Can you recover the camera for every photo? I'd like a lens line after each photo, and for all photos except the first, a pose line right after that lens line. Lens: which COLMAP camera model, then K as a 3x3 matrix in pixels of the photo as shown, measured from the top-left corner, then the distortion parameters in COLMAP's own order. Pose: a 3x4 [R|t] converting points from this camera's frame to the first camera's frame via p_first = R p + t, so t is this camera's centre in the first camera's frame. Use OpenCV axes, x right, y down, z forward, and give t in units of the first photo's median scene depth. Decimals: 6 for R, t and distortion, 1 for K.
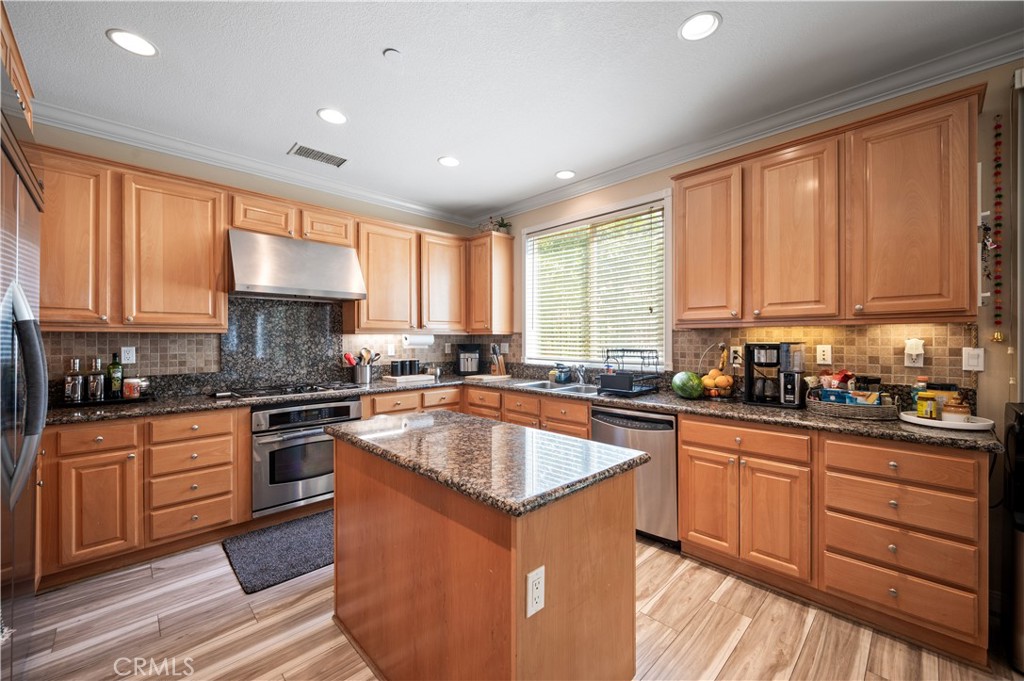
lens RADIAL K [[408.6, 0, 513.7], [0, 408.6, 340.9], [0, 0, 1]] dist [-0.000897, 0.000676]
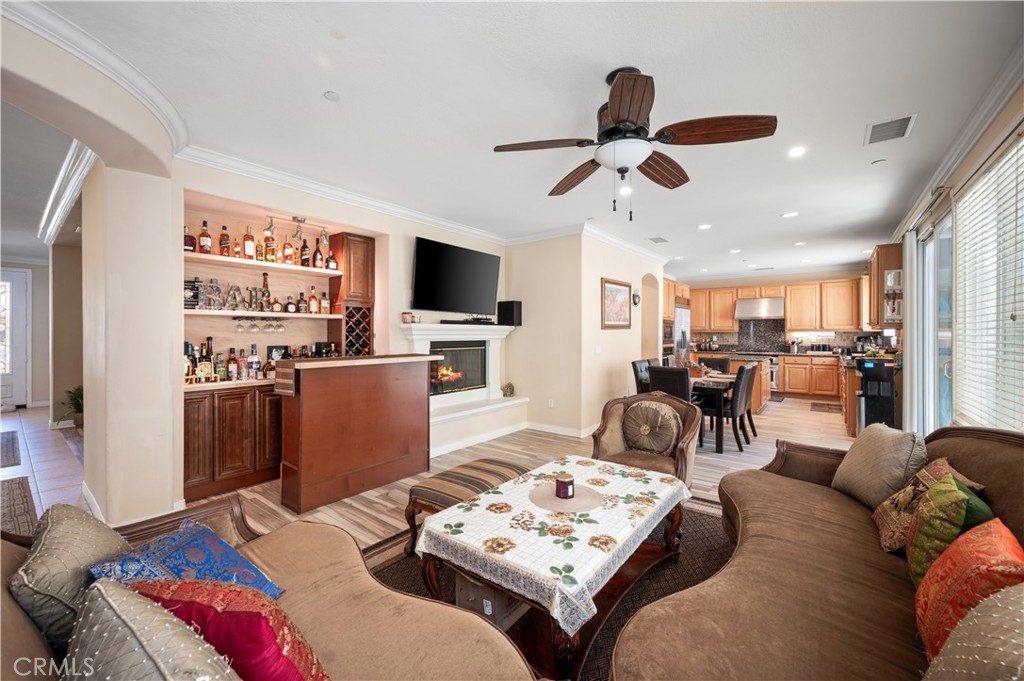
lens RADIAL K [[408.6, 0, 508.4], [0, 408.6, 335.4], [0, 0, 1]] dist [-0.000897, 0.000676]
pose [[0.121926, 0.003736, -0.992532, 1.944495], [-0.003960, 0.999987, 0.003278, 0.003041], [0.992531, 0.003530, 0.121940, -1.002681]]
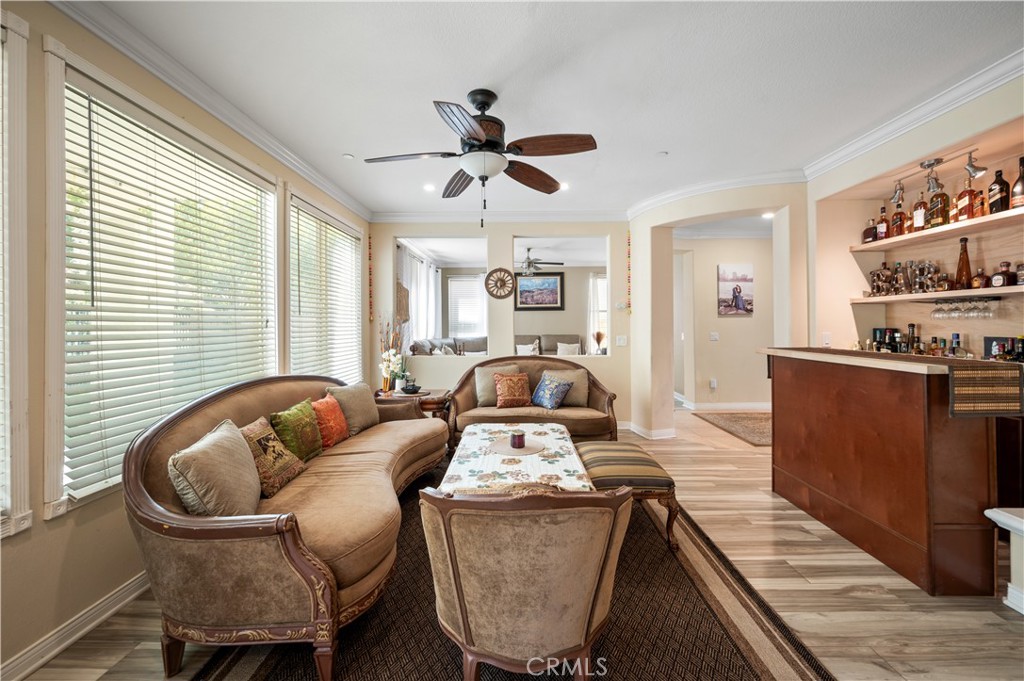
lens RADIAL K [[408.6, 0, 513.7], [0, 408.6, 323.1], [0, 0, 1]] dist [-0.000897, 0.000676]
pose [[-0.702372, 0.005962, 0.711785, 0.747129], [0.009237, 0.999957, 0.000739, 0.002863], [-0.711750, 0.007093, -0.702397, -0.254400]]
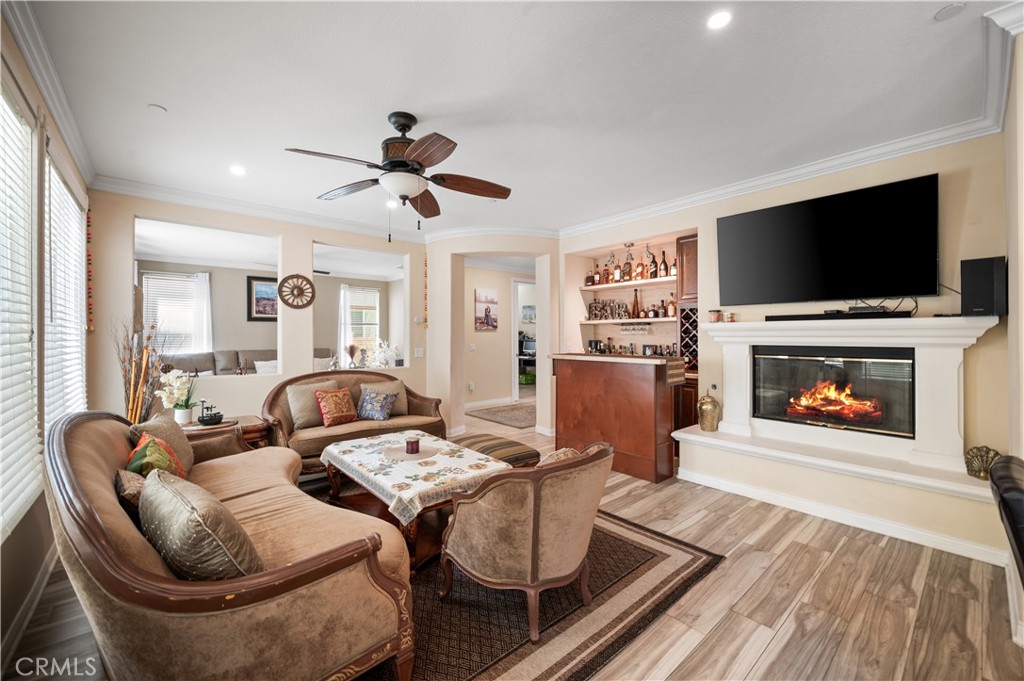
lens RADIAL K [[408.6, 0, 511.1], [0, 408.6, 335.3], [0, 0, 1]] dist [-0.000897, 0.000676]
pose [[-0.997692, 0.001926, 0.067882, 1.057846], [0.002151, 0.999992, 0.003241, -0.001046], [-0.067875, 0.003379, -0.997688, 0.022766]]
